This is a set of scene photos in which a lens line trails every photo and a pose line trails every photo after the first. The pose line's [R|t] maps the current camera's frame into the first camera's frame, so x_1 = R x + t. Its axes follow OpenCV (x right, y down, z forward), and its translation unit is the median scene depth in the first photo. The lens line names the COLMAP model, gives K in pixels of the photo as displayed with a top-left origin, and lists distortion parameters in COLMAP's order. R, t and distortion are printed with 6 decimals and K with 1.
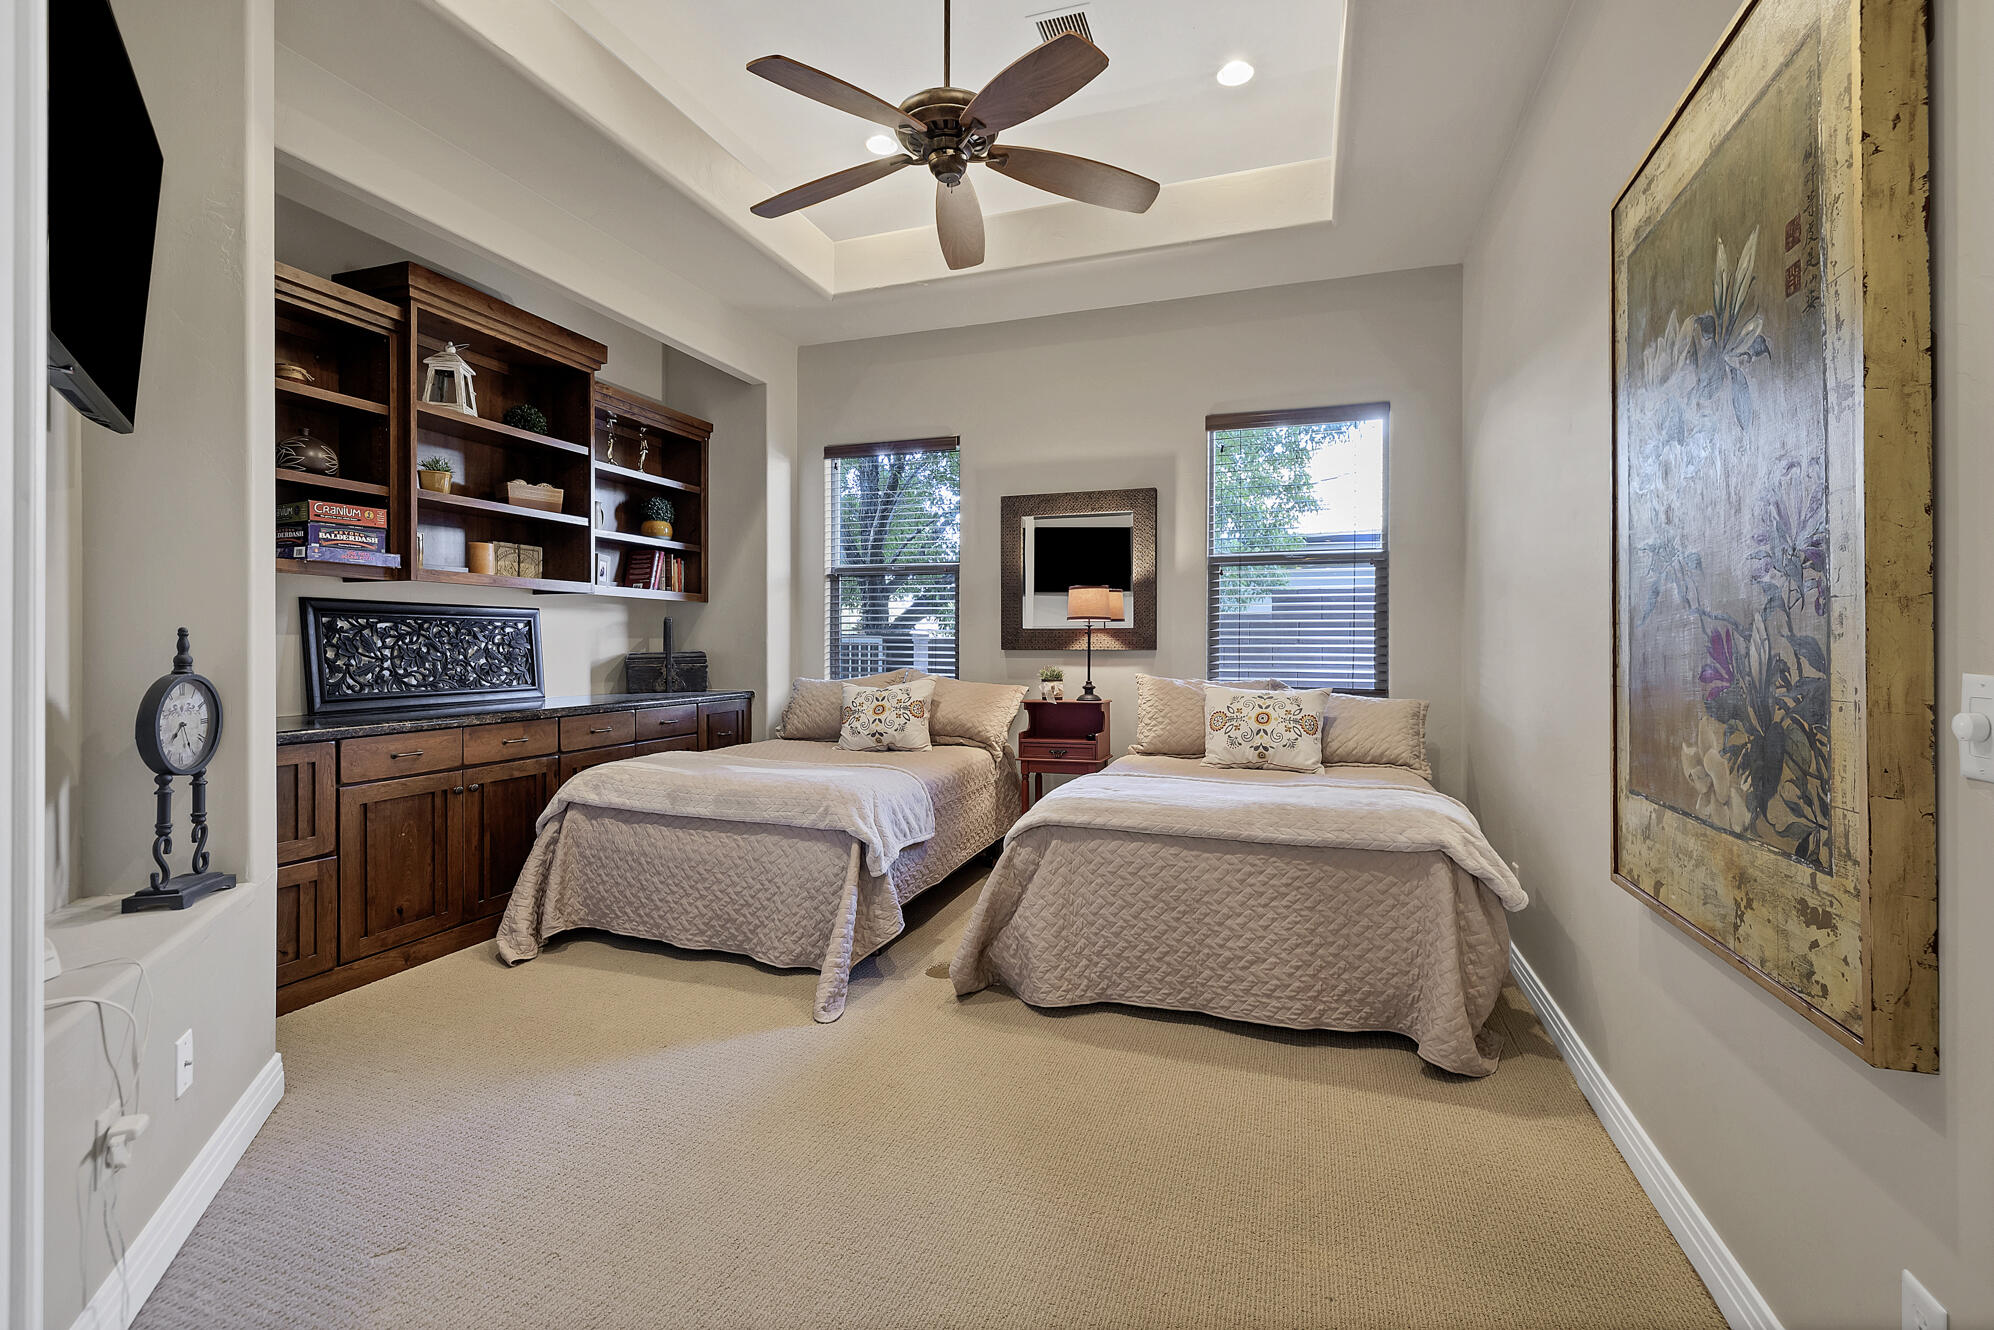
lens RADIAL K [[865.5, 0, 995.7], [0, 865.5, 643.6], [0, 0, 1]] dist [0.000693, 0.000236]
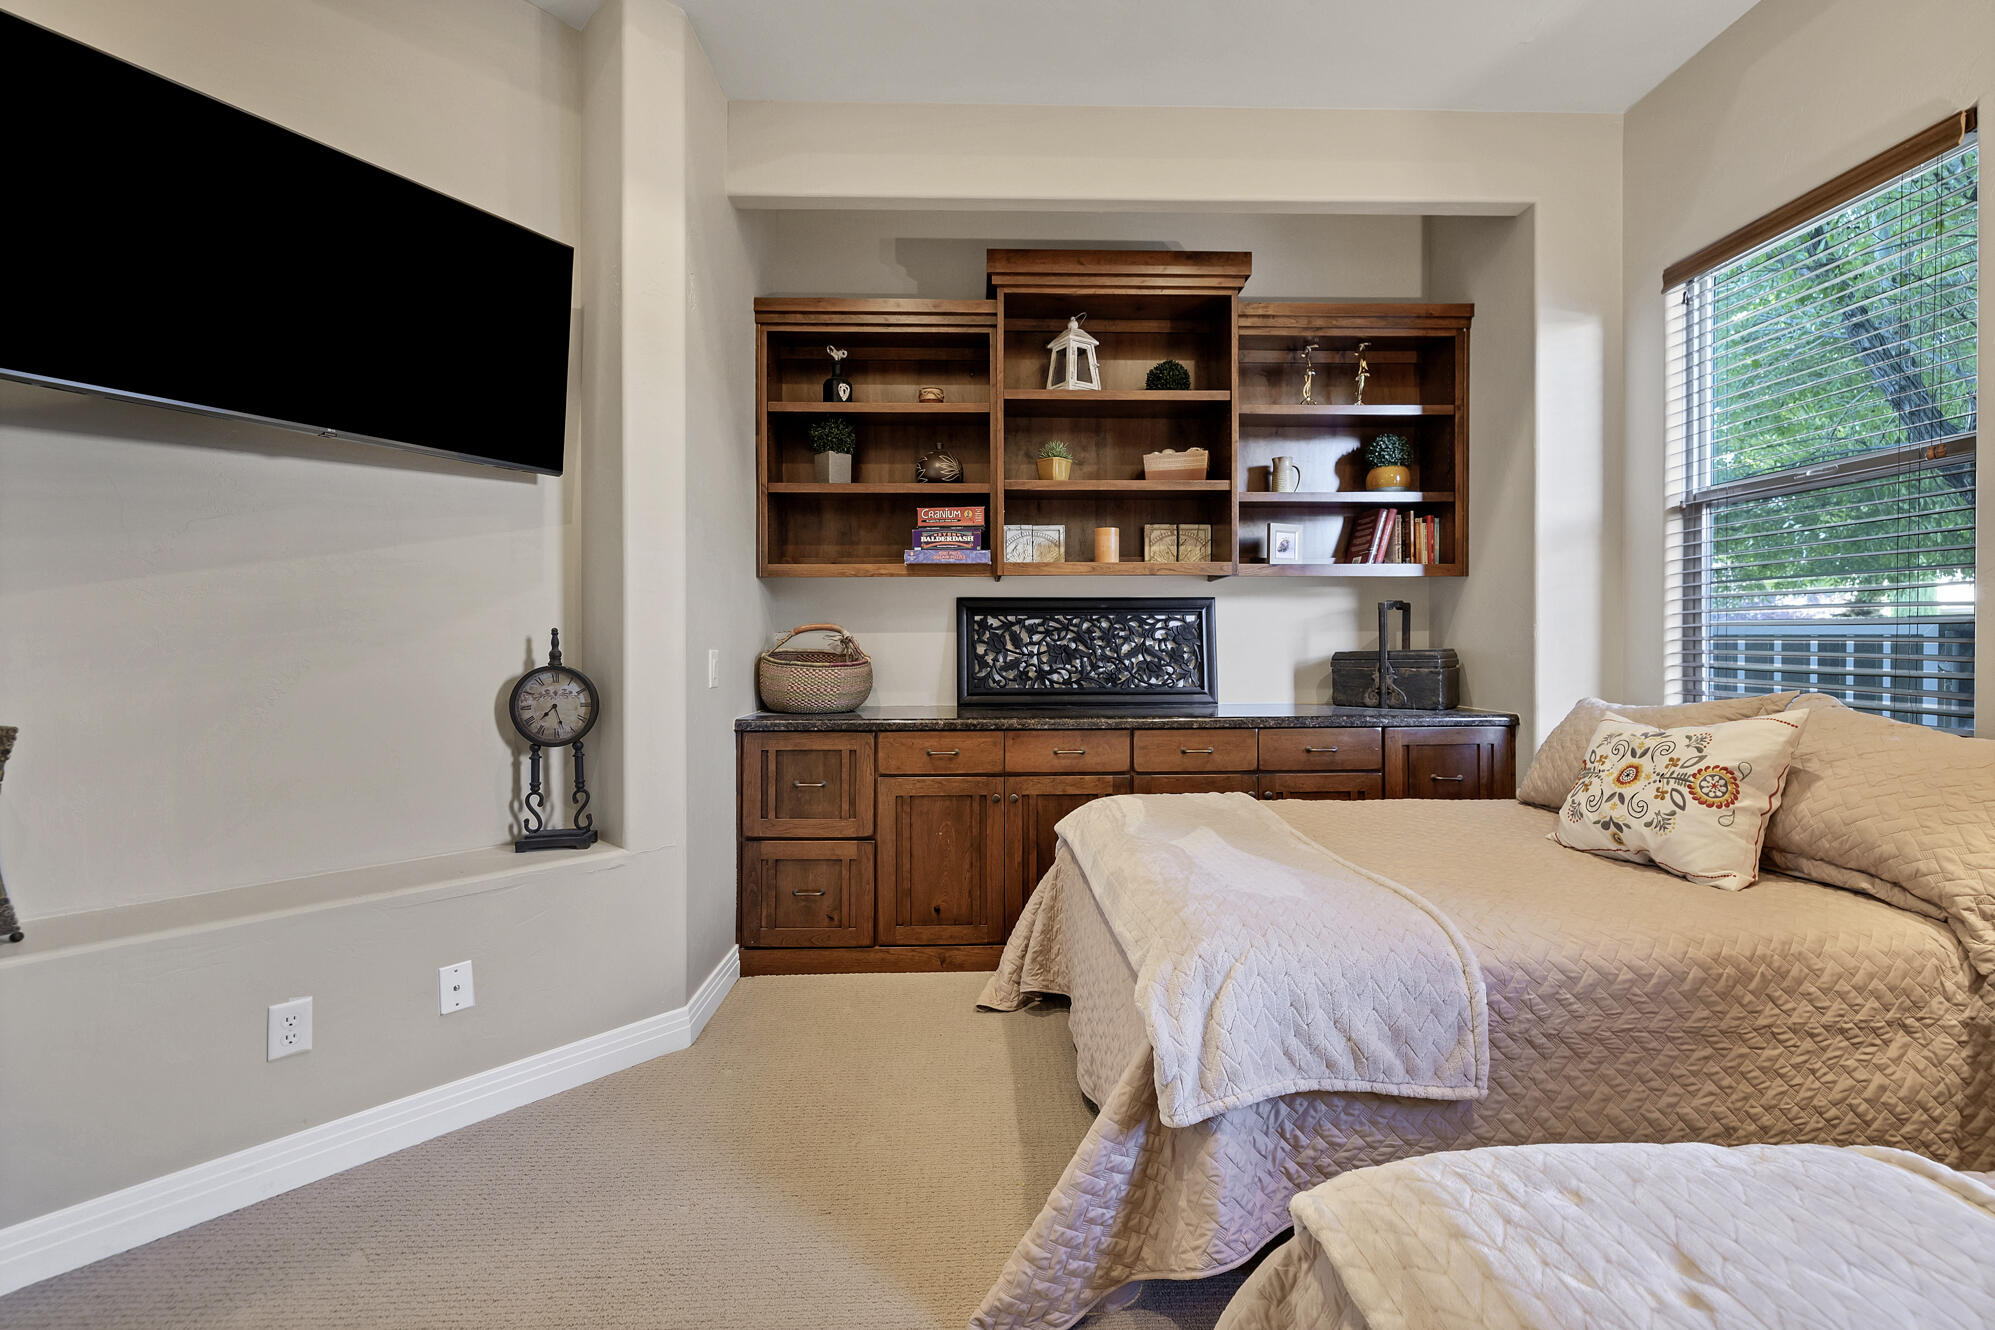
lens RADIAL K [[865.9, 0, 996.2], [0, 865.9, 643.6], [0, 0, 1]] dist [0.000693, 0.000236]
pose [[0.361235, 0.000396, -0.932475, 0.193680], [0.004238, 0.999989, 0.002066, 0.001869], [0.932465, -0.004698, 0.361229, 0.529561]]
